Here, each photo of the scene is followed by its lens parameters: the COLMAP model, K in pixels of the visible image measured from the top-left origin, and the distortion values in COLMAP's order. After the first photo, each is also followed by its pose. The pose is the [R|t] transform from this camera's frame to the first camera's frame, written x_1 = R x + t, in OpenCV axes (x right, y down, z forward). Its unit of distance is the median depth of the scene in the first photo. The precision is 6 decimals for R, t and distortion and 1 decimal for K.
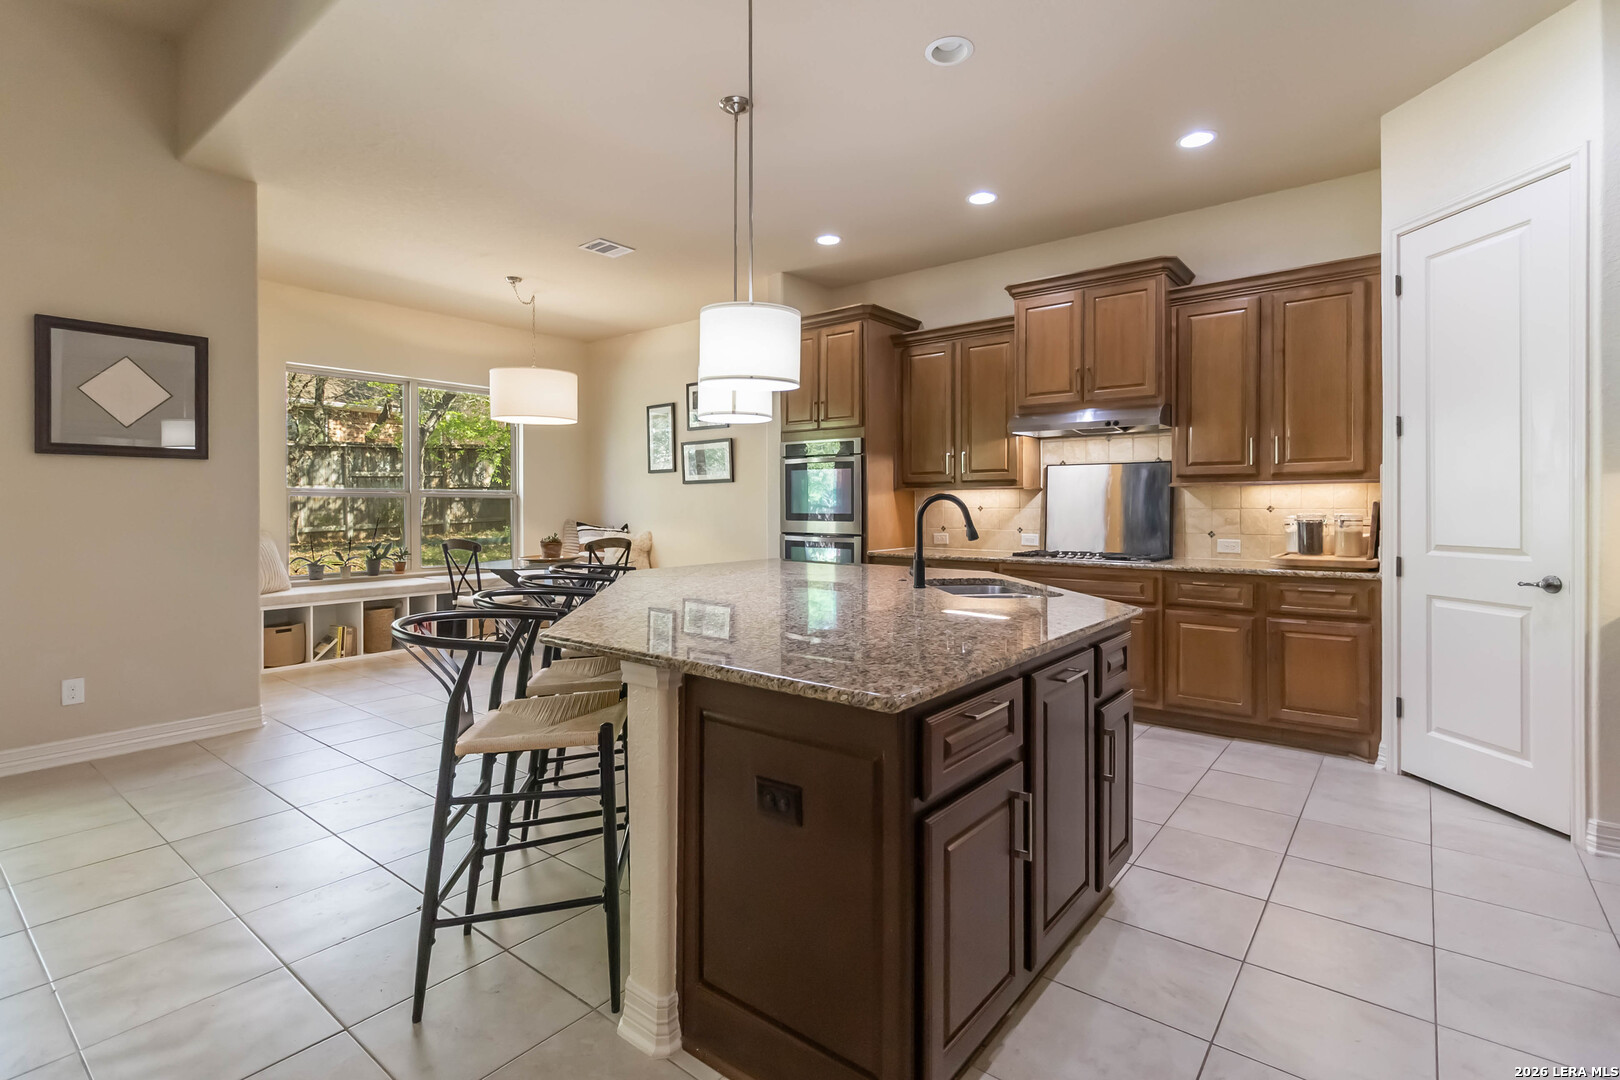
lens RADIAL K [[765.6, 0, 820.5], [0, 765.6, 503.7], [0, 0, 1]] dist [-0.000389, 0.001779]
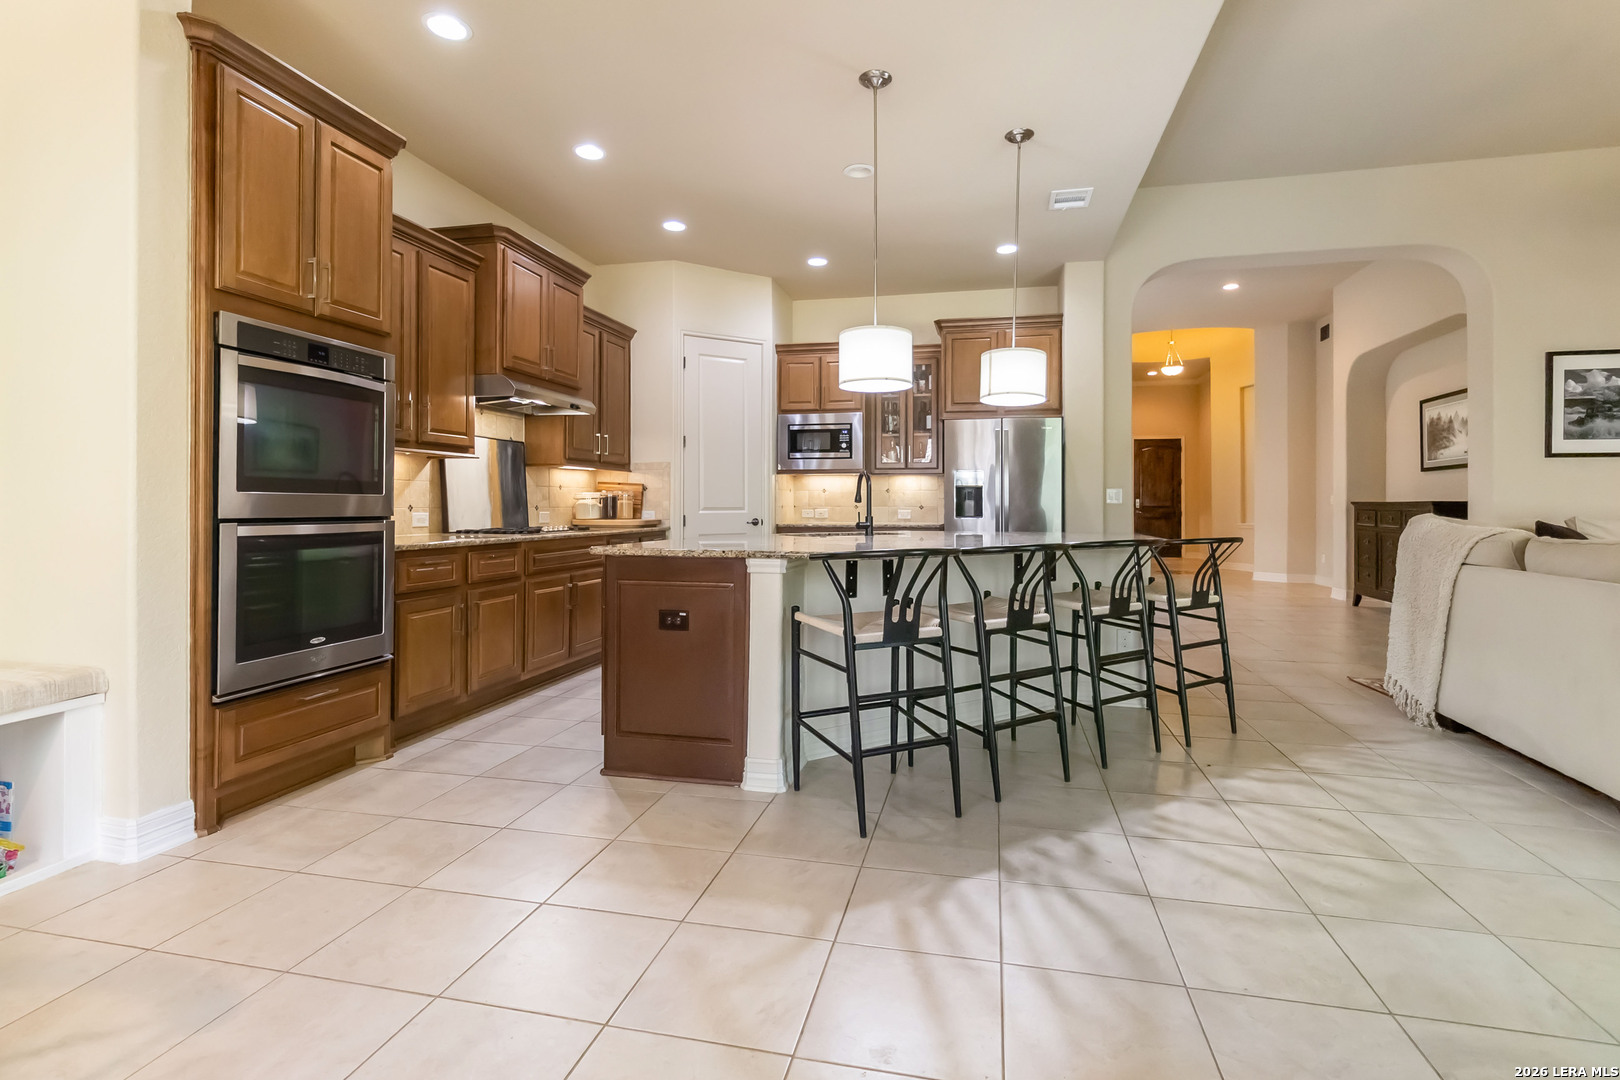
lens RADIAL K [[765.6, 0, 820.5], [0, 765.6, 503.7], [0, 0, 1]] dist [-0.000389, 0.001779]
pose [[-0.434410, 0.002344, 0.900712, -0.649583], [-0.002664, 0.999989, -0.003887, 0.032383], [-0.900711, -0.004089, -0.434399, 0.979312]]
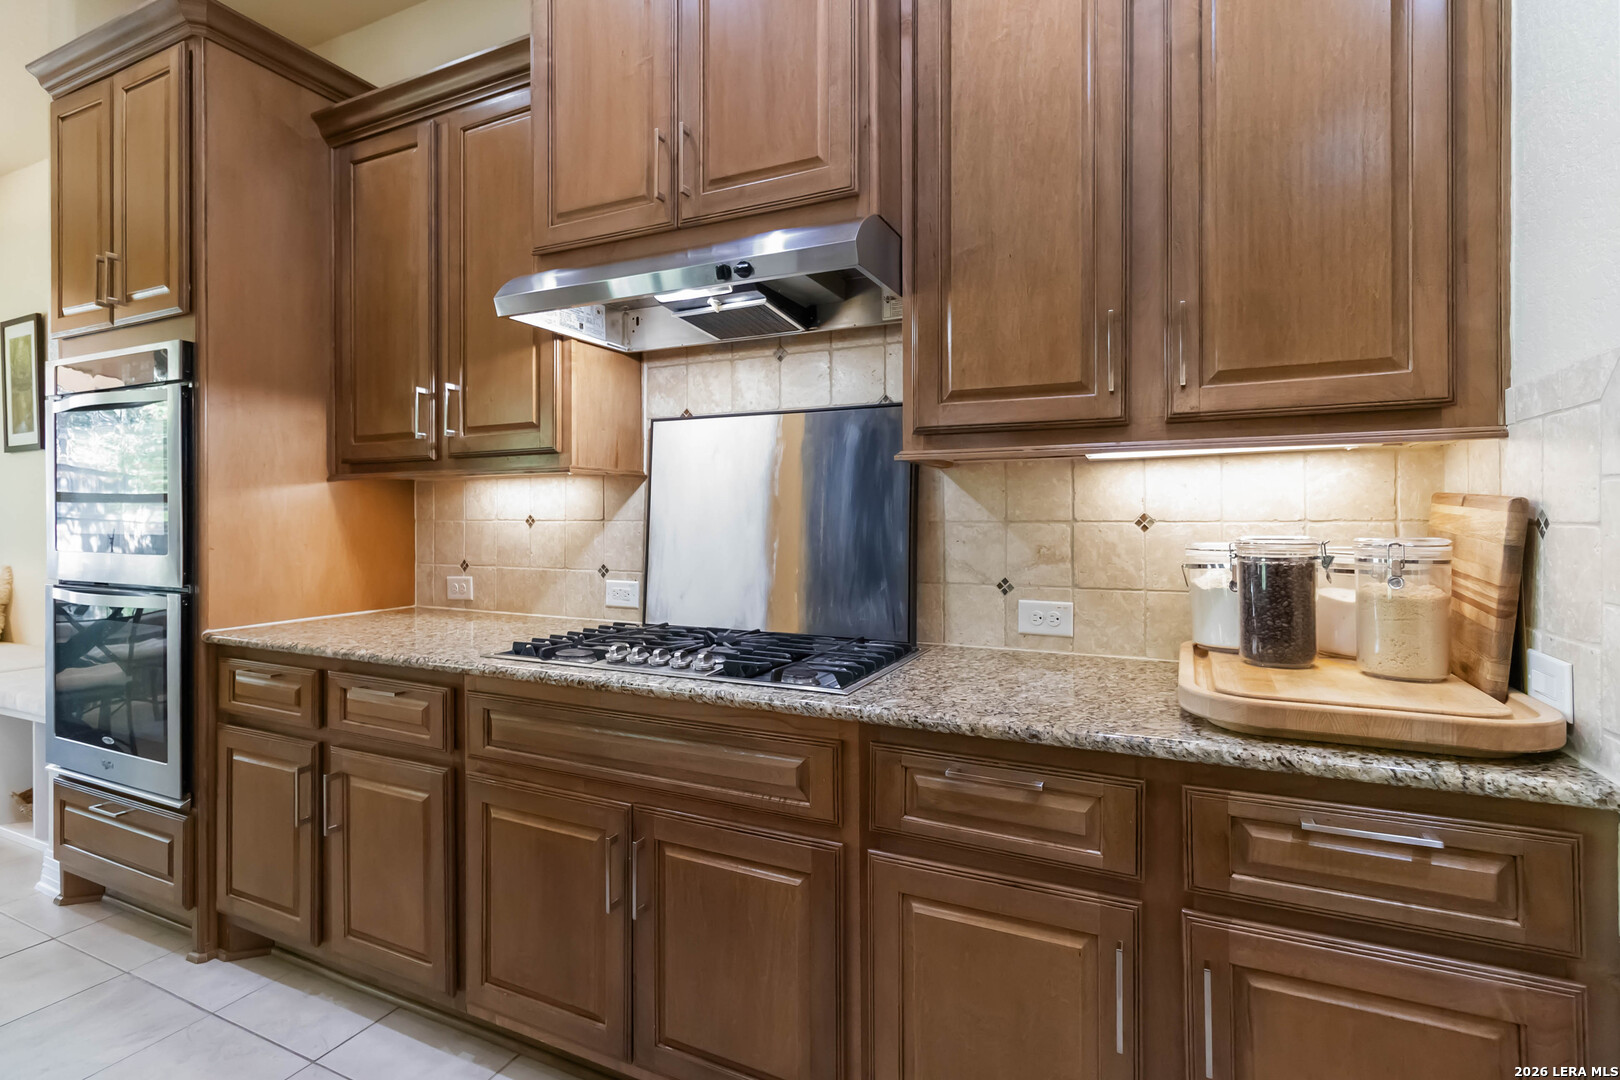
lens RADIAL K [[758.5, 0, 825.8], [0, 758.5, 520.8], [0, 0, 1]] dist [-0.000144, 0.000076]
pose [[0.972153, -0.002195, 0.234337, 0.287673], [0.000393, 0.999970, 0.007734, 0.002687], [-0.234347, -0.007427, 0.972125, 0.560345]]
